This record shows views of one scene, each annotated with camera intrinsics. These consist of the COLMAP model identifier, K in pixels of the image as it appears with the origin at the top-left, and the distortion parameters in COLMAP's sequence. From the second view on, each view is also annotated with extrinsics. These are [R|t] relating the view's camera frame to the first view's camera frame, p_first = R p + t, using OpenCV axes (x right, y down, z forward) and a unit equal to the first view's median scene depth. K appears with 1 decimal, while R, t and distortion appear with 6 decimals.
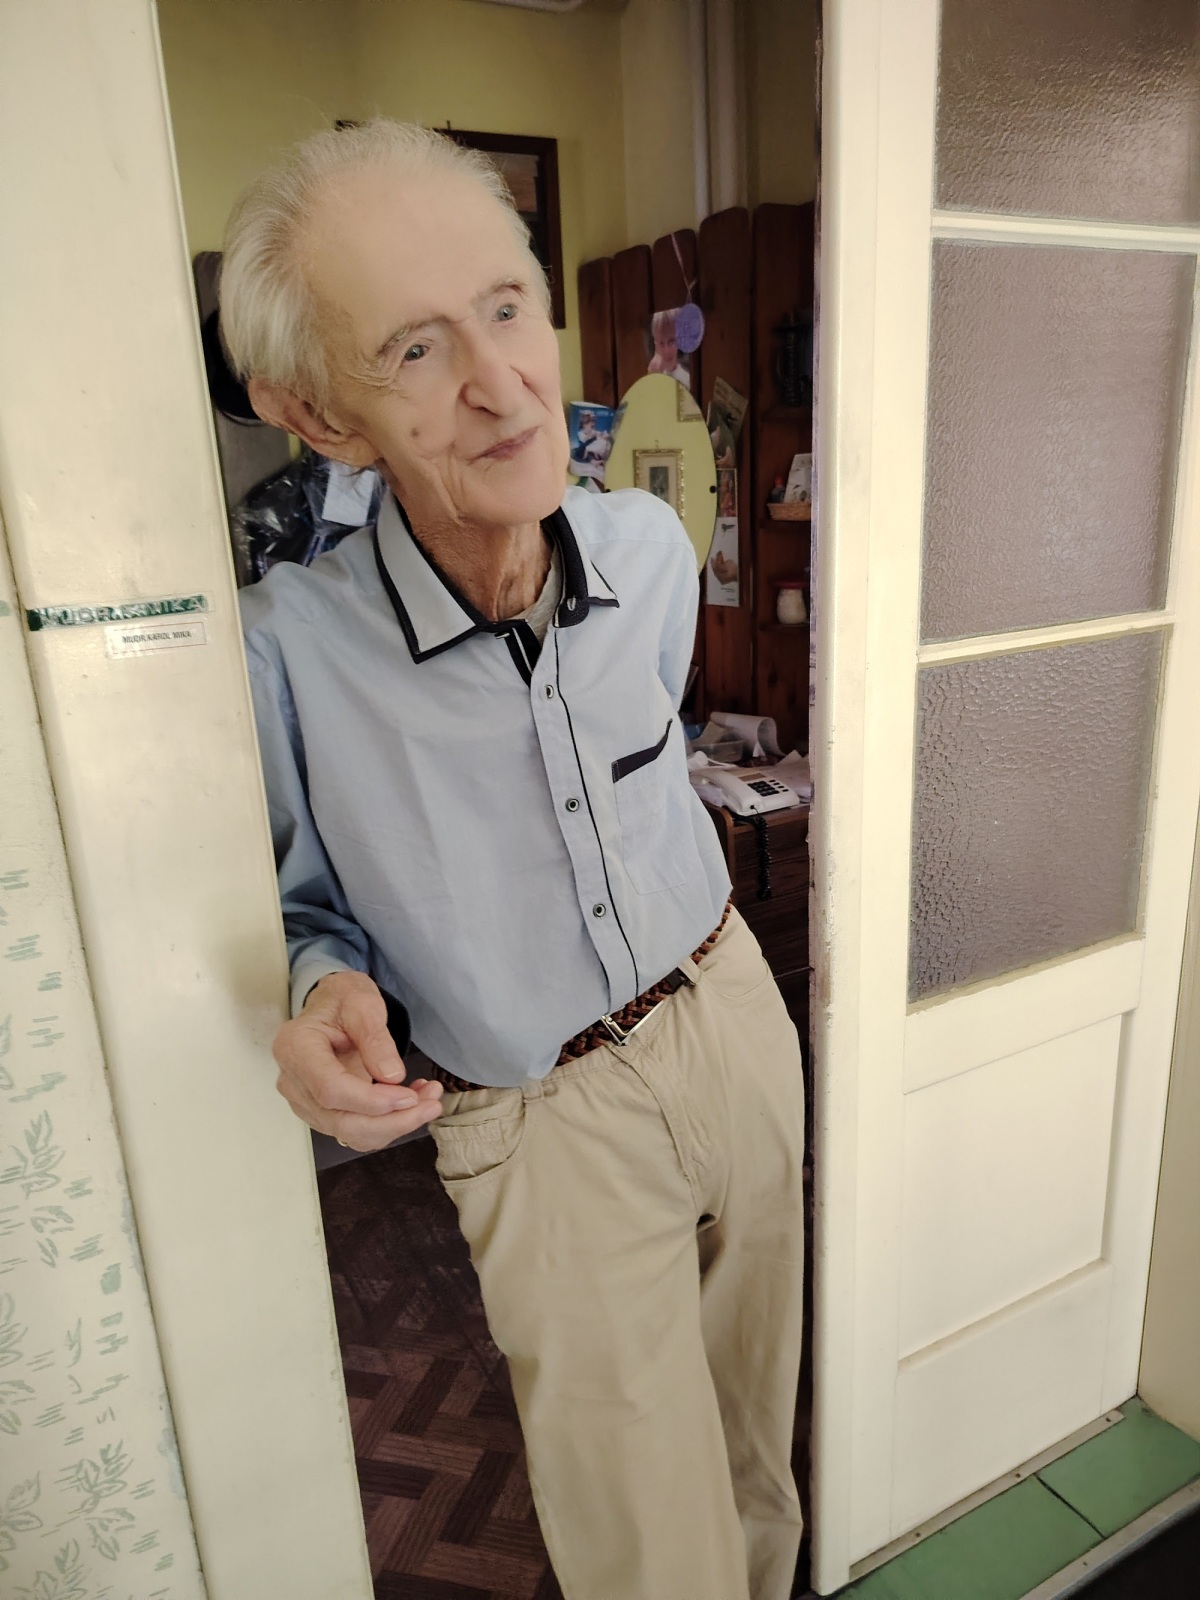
lens RADIAL K [[1105.1, 0, 597.6], [0, 1105.1, 806.8], [0, 0, 1]] dist [0.008917, -0.092206]
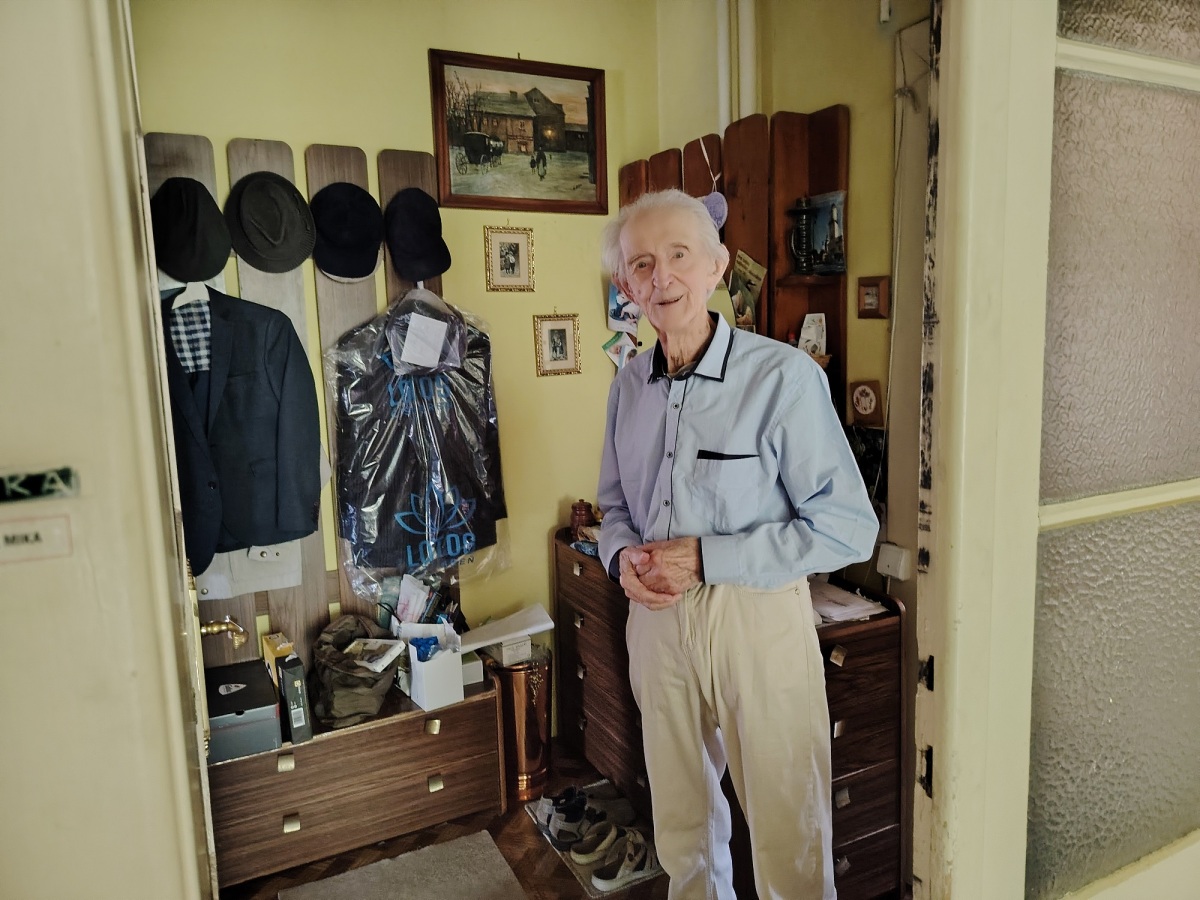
lens RADIAL K [[828.8, 0, 602.3], [0, 828.8, 448.5], [0, 0, 1]] dist [0.008917, -0.092206]
pose [[0.999703, 0.020677, -0.012910, -0.022528], [-0.022446, 0.987384, -0.156743, -0.036083], [0.009506, 0.156986, 0.987555, 0.151508]]
